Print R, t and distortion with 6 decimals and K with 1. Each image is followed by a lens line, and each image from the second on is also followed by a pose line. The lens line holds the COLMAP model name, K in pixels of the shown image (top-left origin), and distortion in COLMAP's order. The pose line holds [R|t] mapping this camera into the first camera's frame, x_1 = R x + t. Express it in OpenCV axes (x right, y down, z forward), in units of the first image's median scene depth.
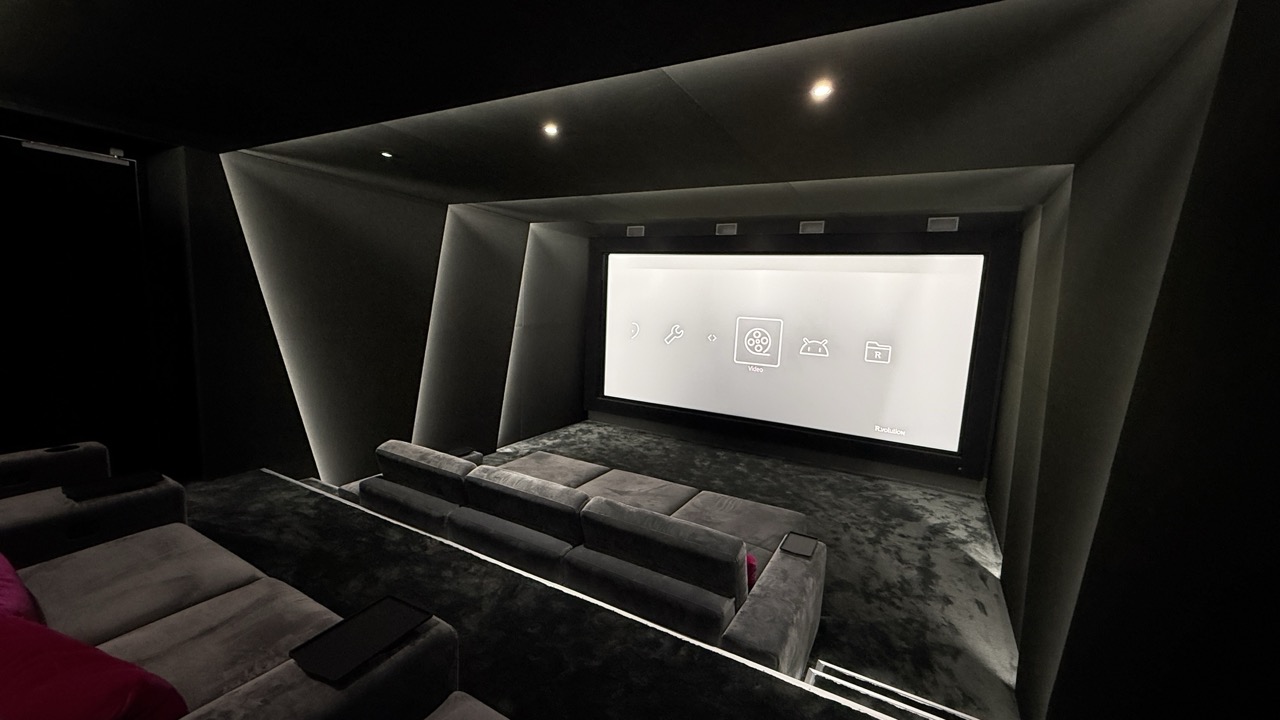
lens RADIAL K [[508.4, 0, 639.5], [0, 508.4, 361.8], [0, 0, 1]] dist [0.001670, -0.000486]
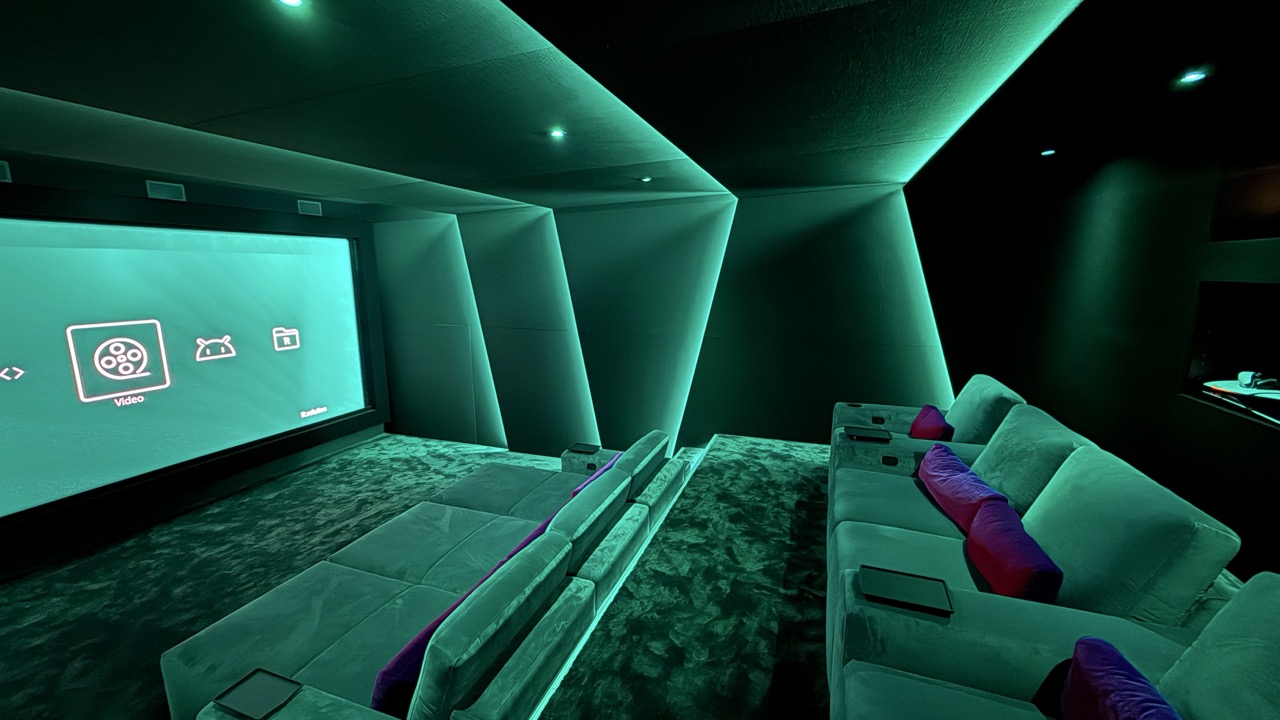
lens RADIAL K [[508.4, 0, 639.3], [0, 508.4, 360.9], [0, 0, 1]] dist [0.001670, -0.000486]
pose [[-0.166951, -0.217346, 0.961711, -0.633546], [0.128833, 0.962229, 0.239828, -0.135750], [-0.977512, 0.163939, -0.132643, 0.551933]]
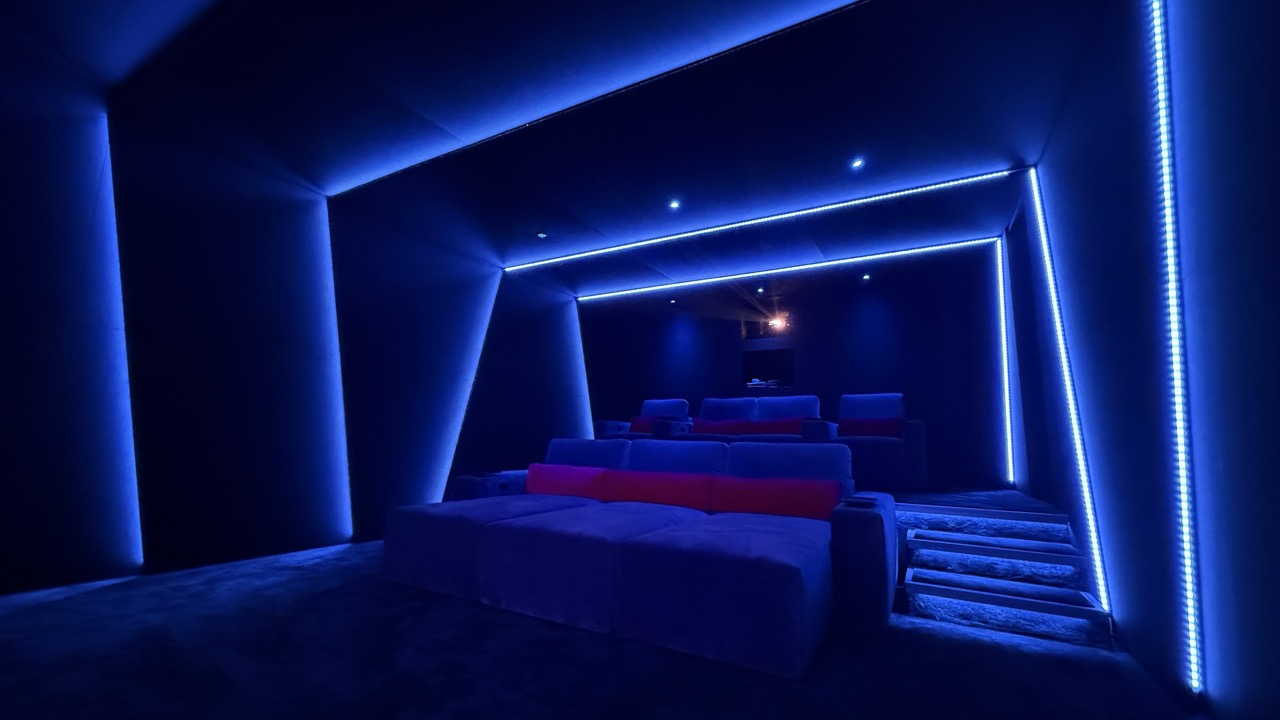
lens RADIAL K [[508.4, 0, 640.9], [0, 508.4, 360.5], [0, 0, 1]] dist [0.001670, -0.000486]
pose [[-0.997520, -0.067876, 0.018598, -0.067064], [-0.068270, 0.997437, -0.021422, 0.030232], [-0.017097, -0.022639, -0.999598, 1.329505]]
